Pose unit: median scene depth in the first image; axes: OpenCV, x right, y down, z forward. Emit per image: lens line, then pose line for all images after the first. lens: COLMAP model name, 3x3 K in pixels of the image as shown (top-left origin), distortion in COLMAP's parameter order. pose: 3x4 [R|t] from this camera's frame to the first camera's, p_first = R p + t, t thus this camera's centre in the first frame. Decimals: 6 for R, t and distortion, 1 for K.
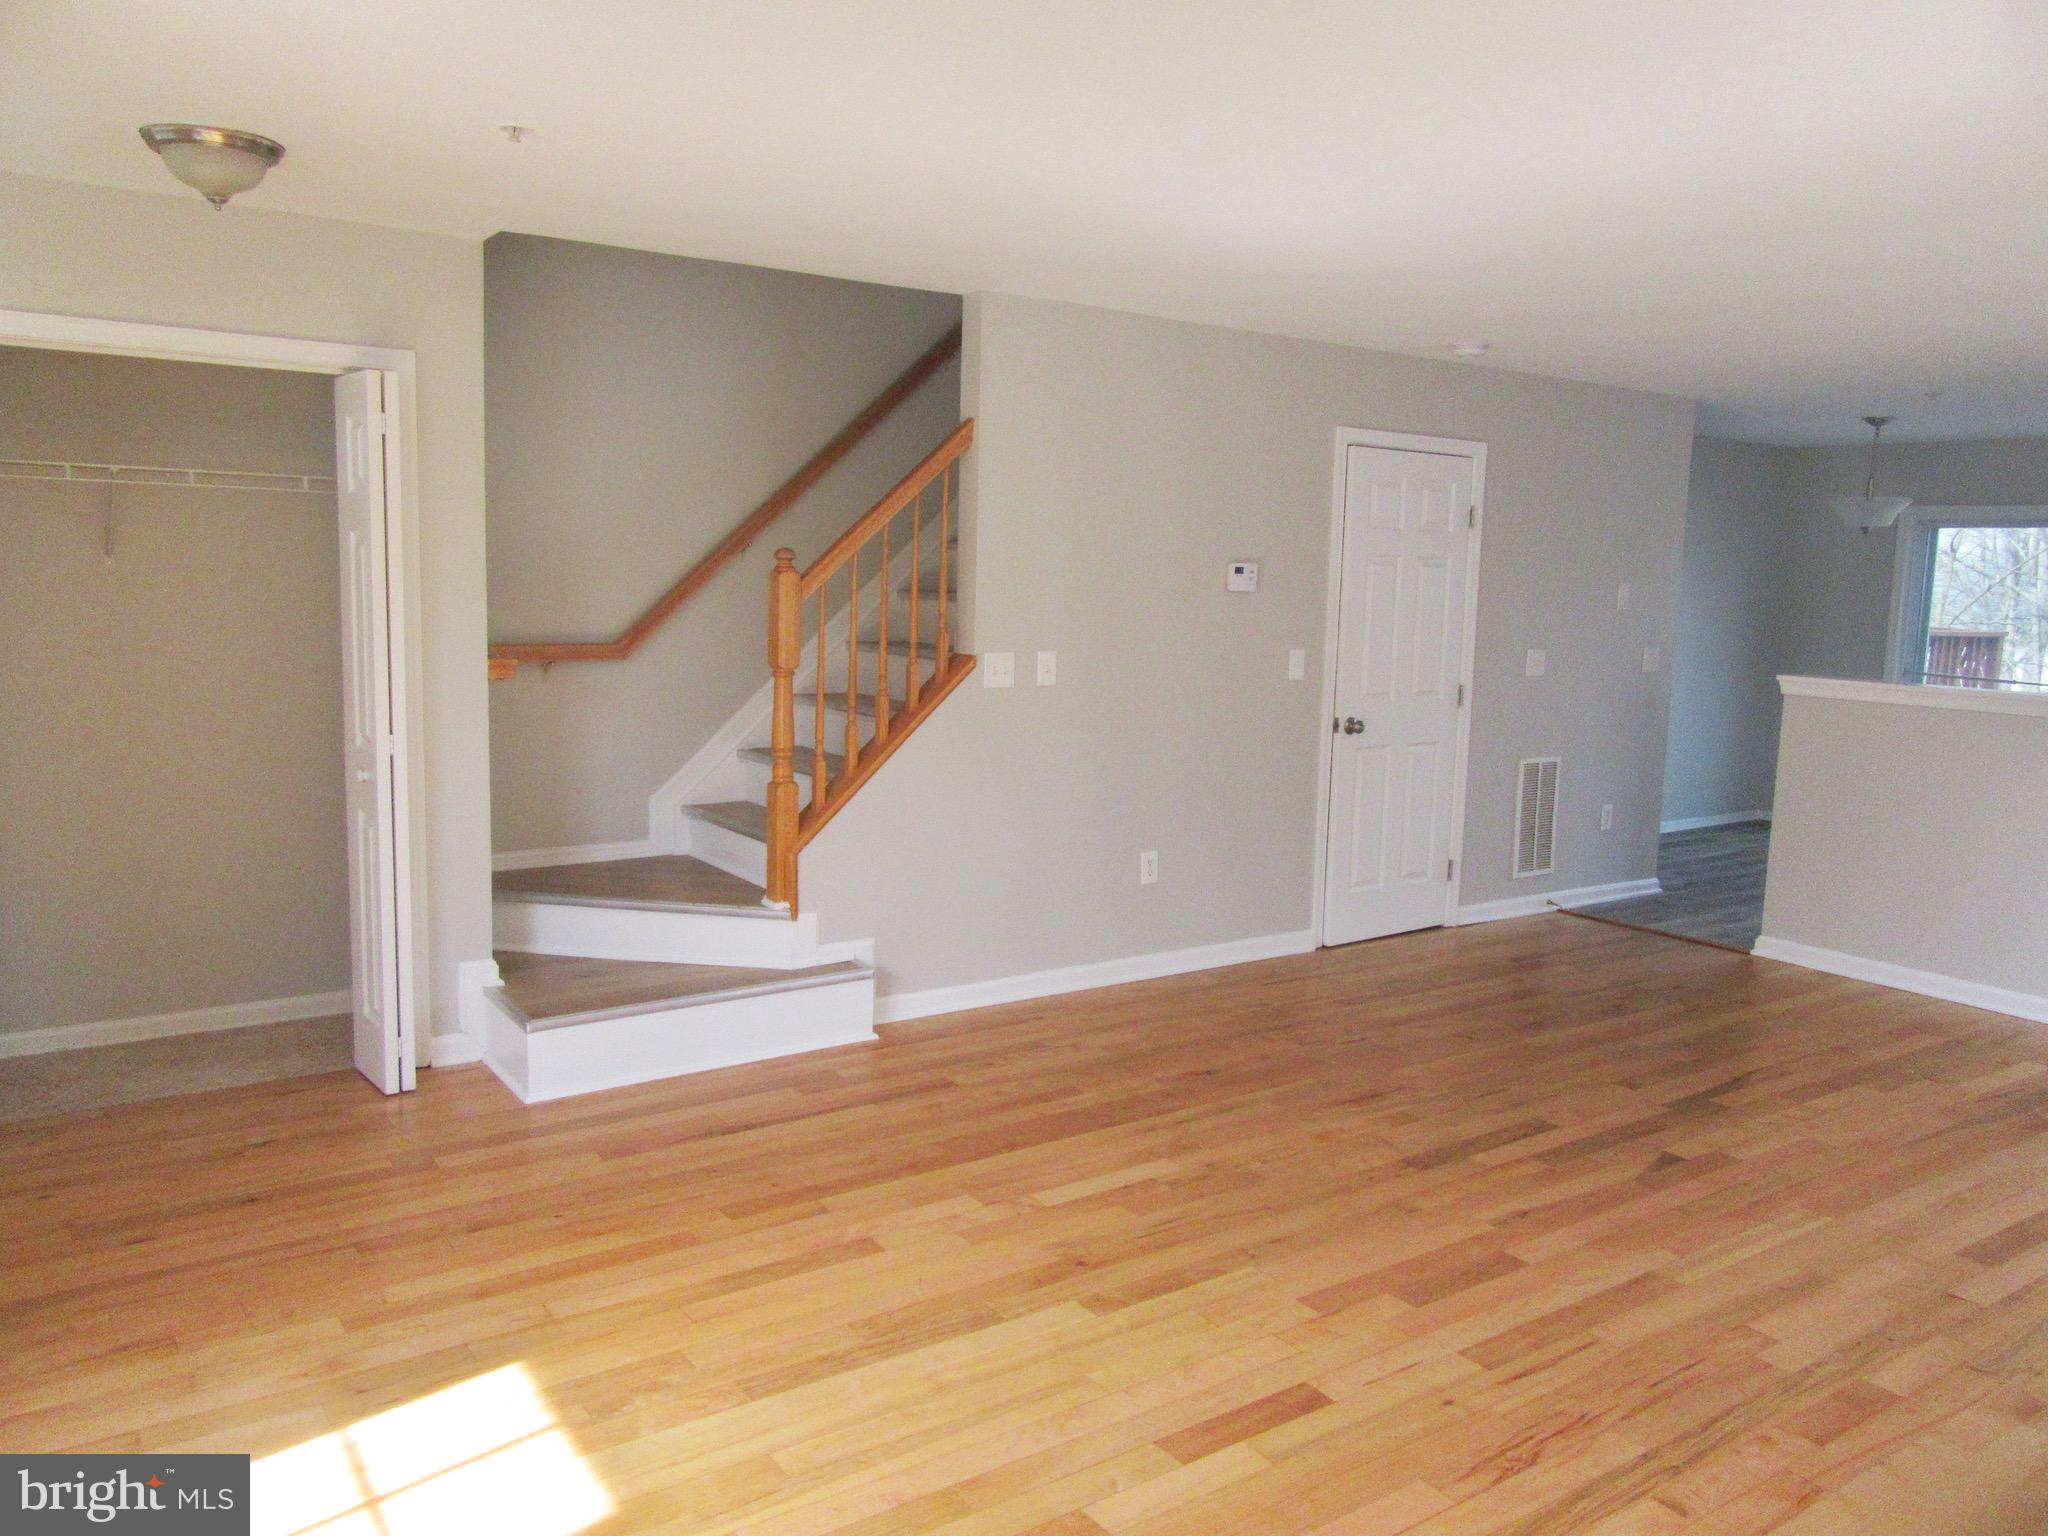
lens RADIAL K [[1511.5, 0, 1024.0], [0, 1511.5, 768.0], [0, 0, 1]] dist [-0.004264, -0.001249]
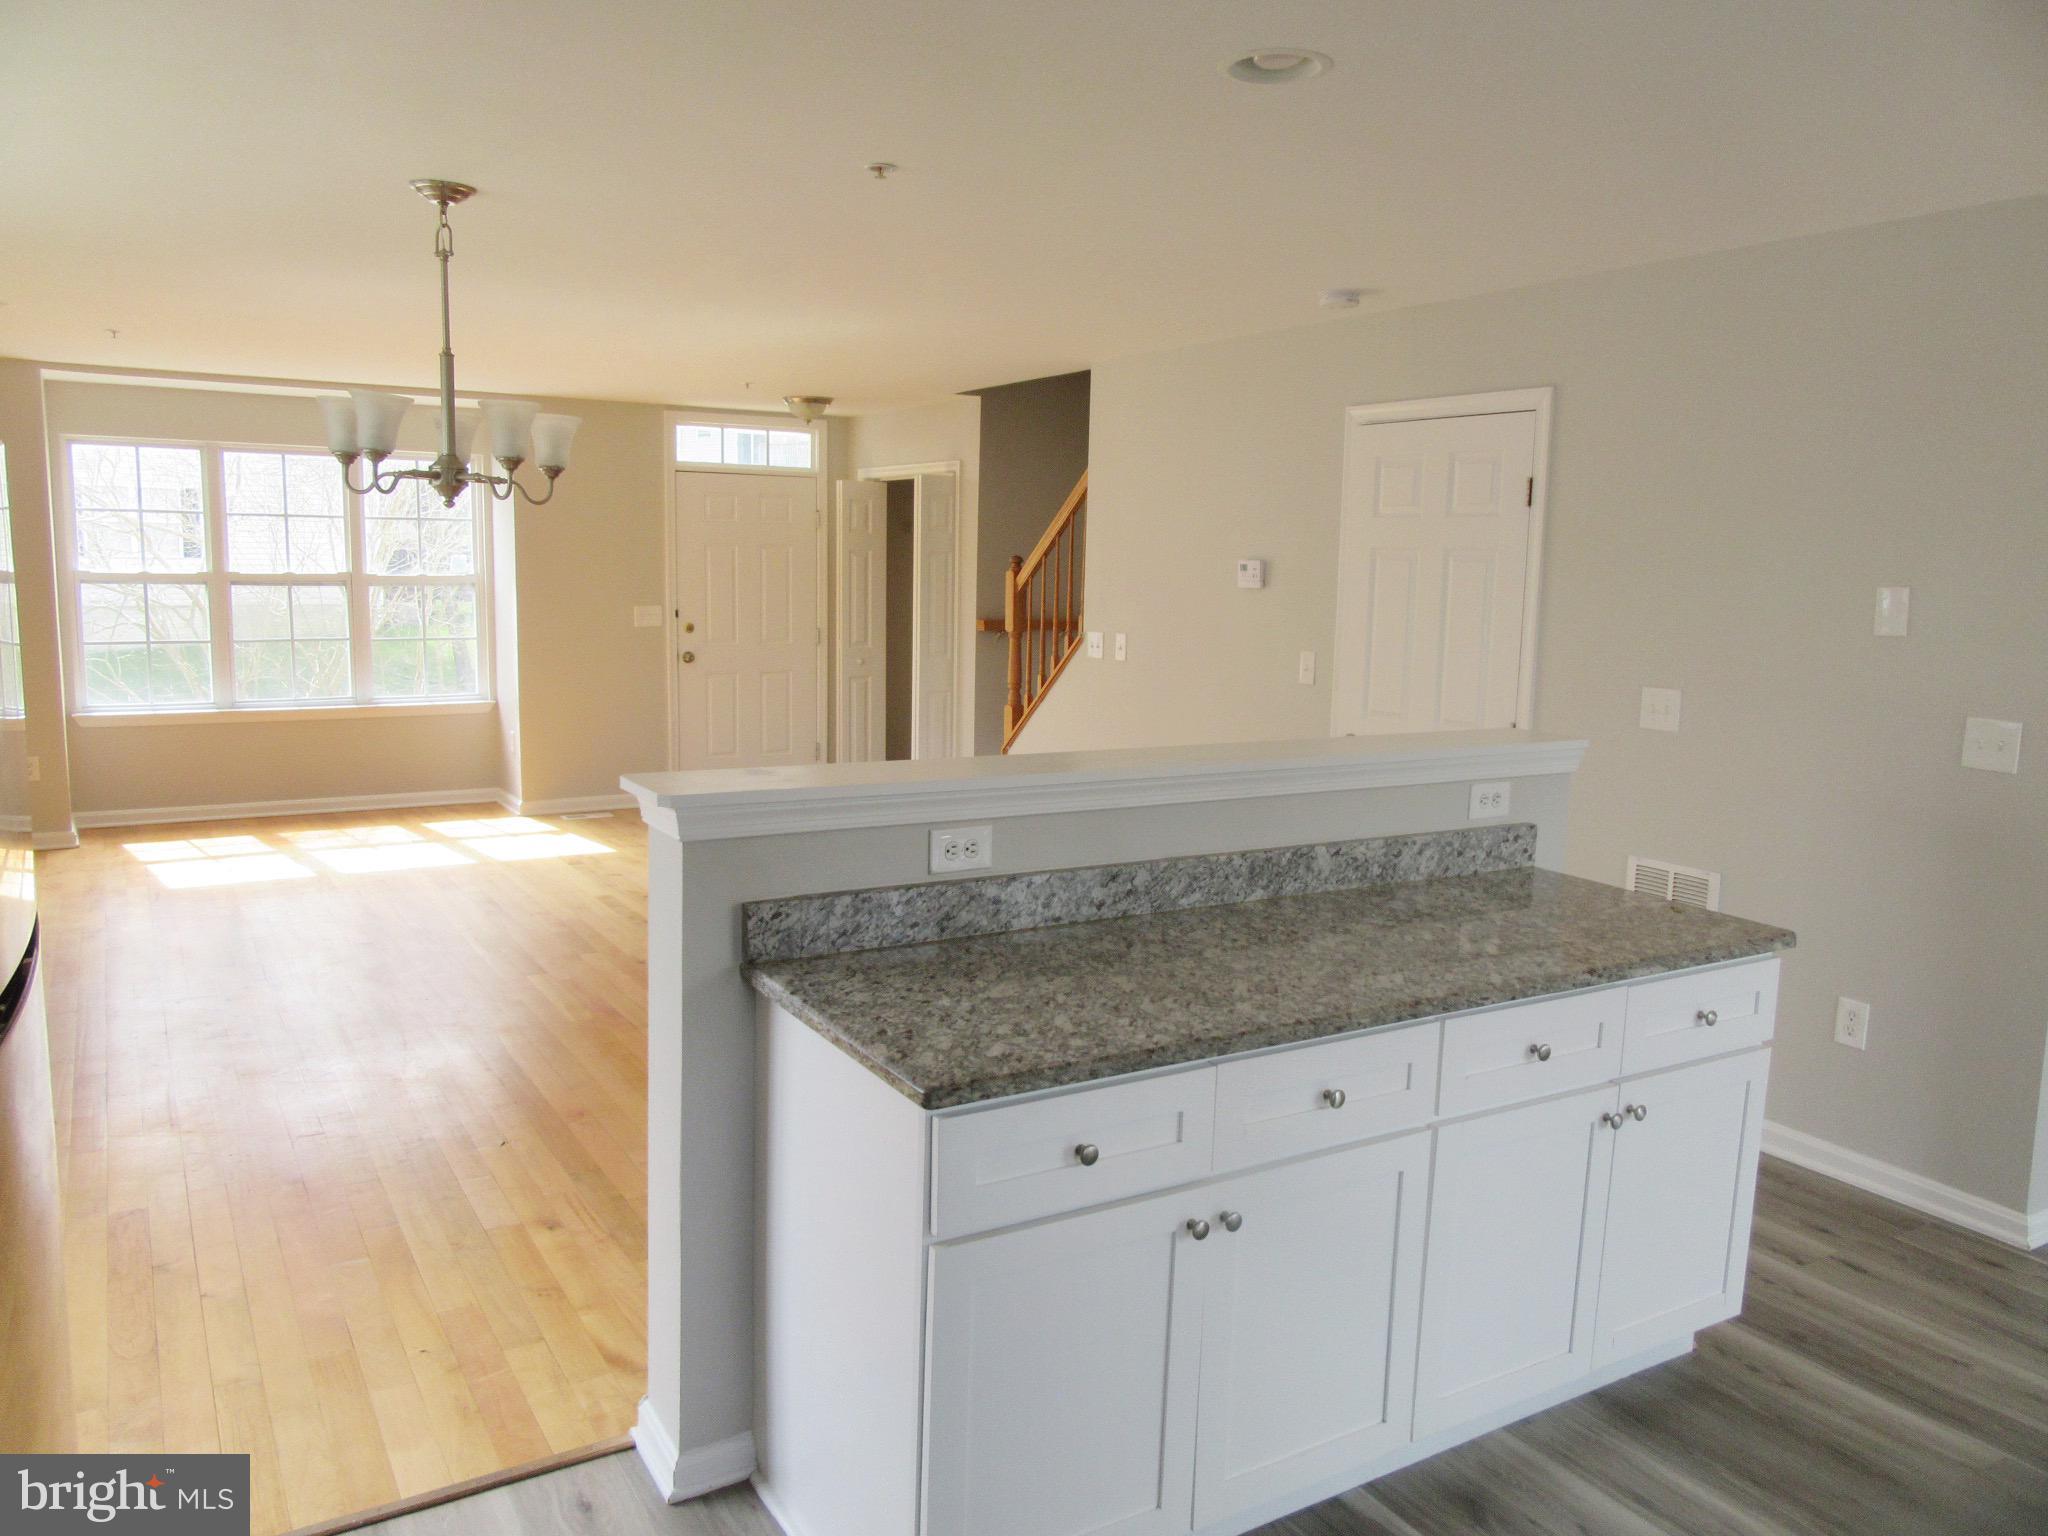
lens RADIAL K [[1511.5, 0, 1024.0], [0, 1511.5, 768.0], [0, 0, 1]] dist [-0.004264, -0.001249]
pose [[-0.064649, 0.106683, -0.992189, 1.119559], [-0.153657, 0.981347, 0.115529, -0.087773], [0.986007, 0.159925, -0.047051, 0.873007]]
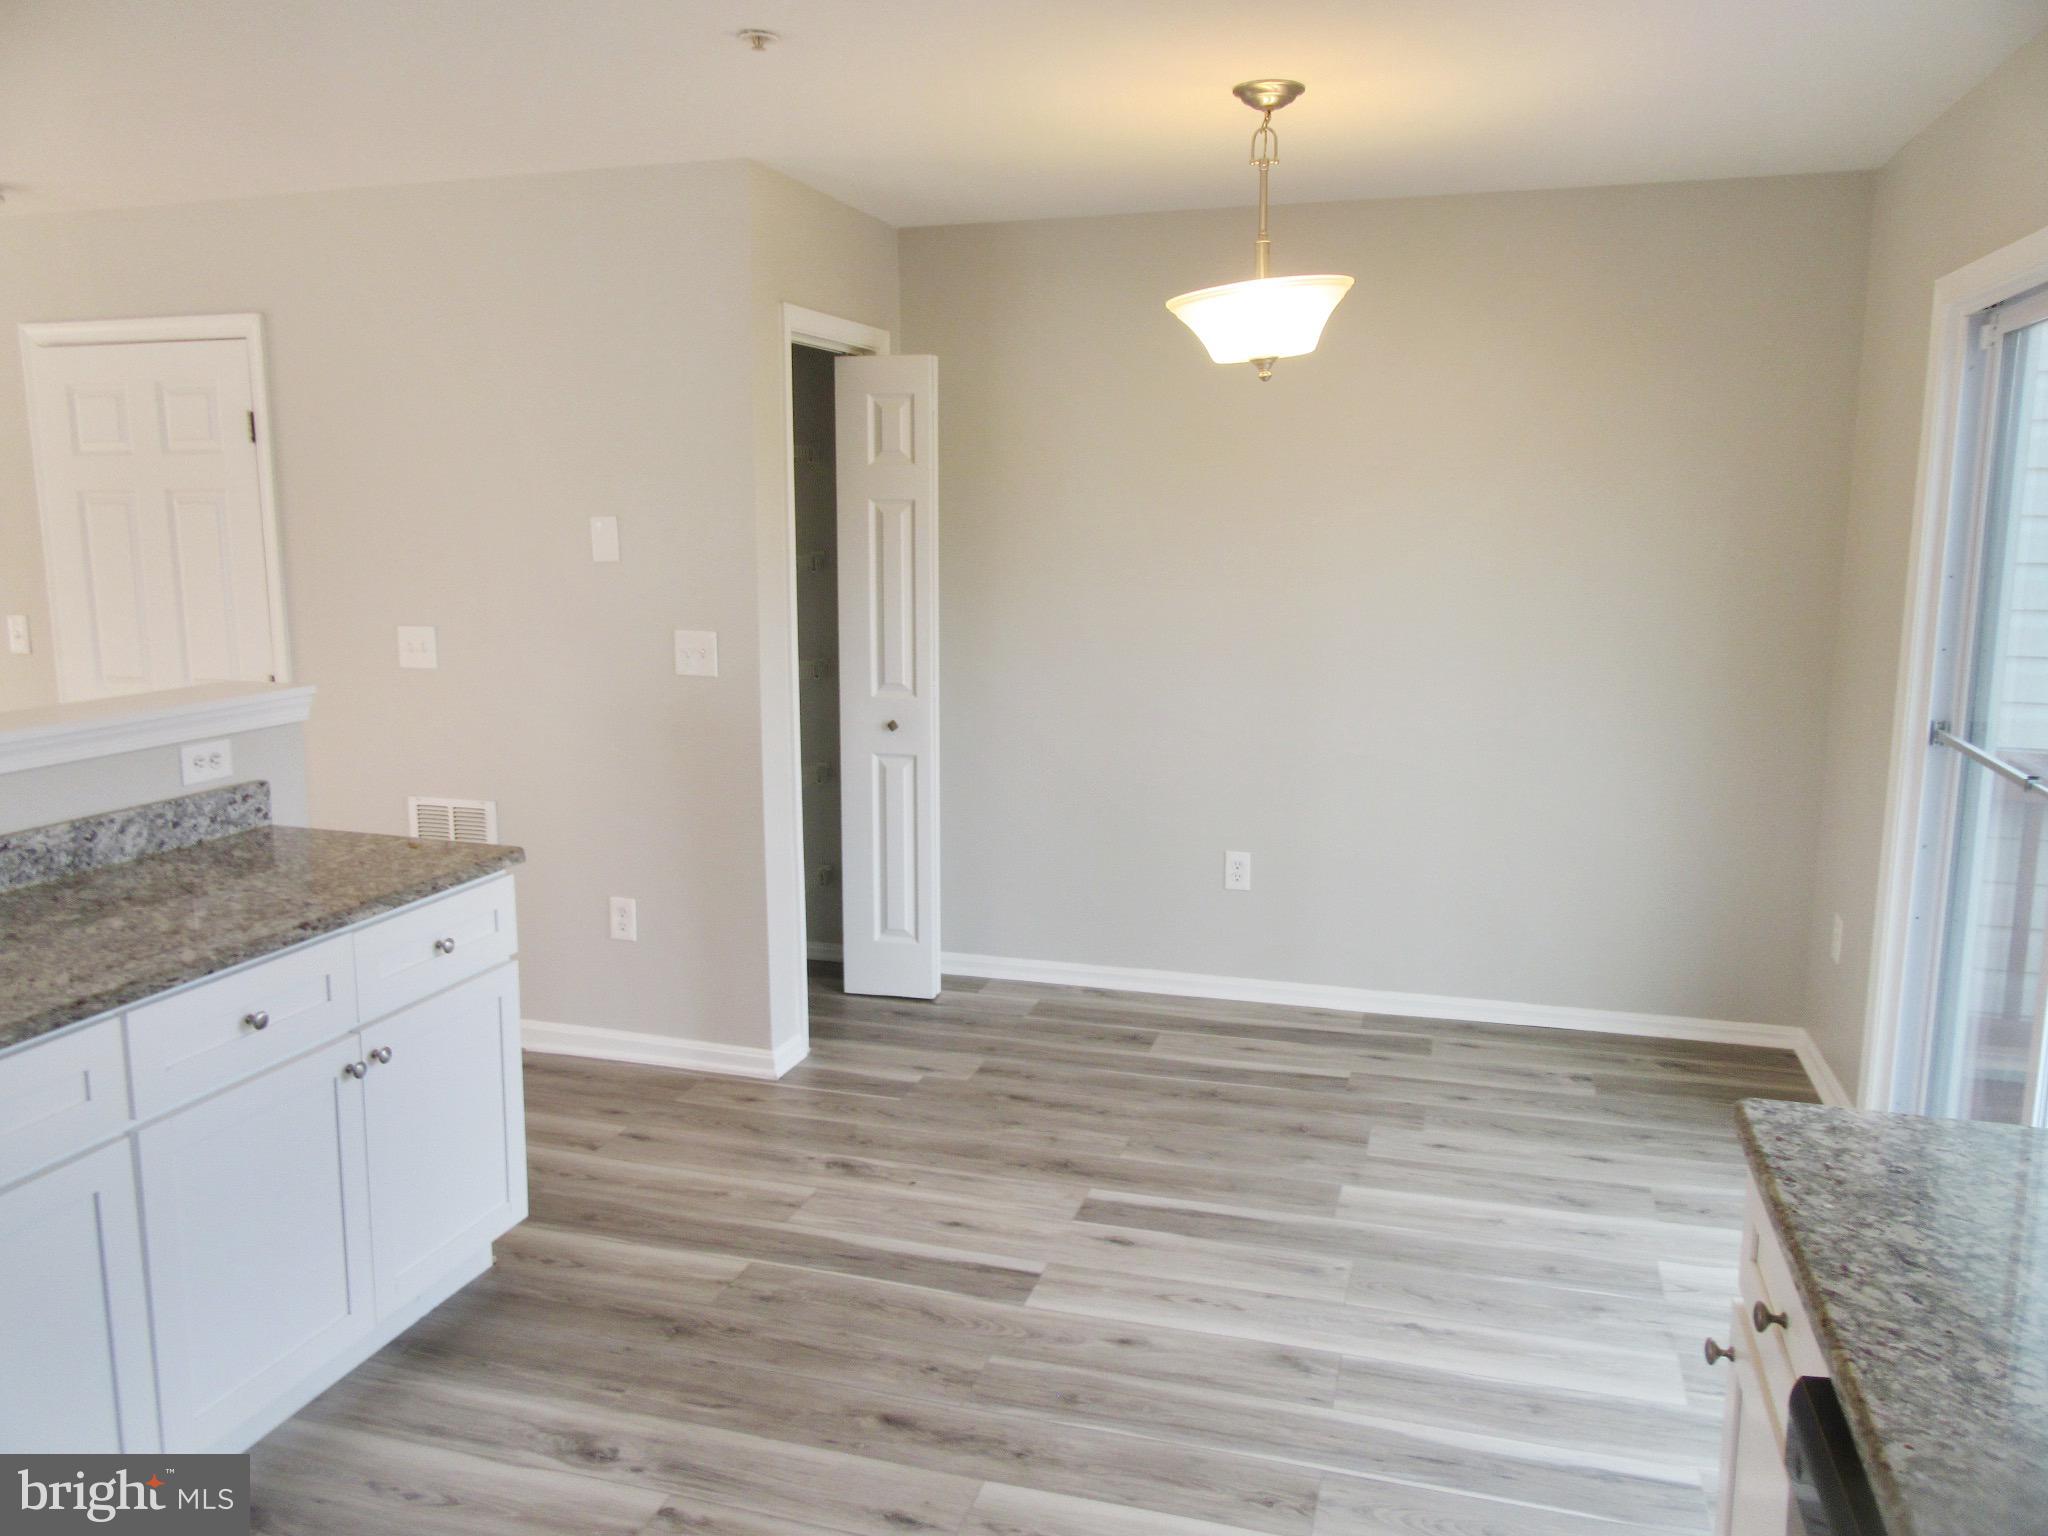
lens RADIAL K [[1514.9, 0, 1024.0], [0, 1514.9, 768.0], [0, 0, 1]] dist [0.000067, 0.004072]
pose [[0.614312, 0.099980, -0.782703, 1.128487], [-0.078894, 0.994752, 0.065145, -0.091065], [0.785109, 0.021731, 0.618976, 0.914165]]
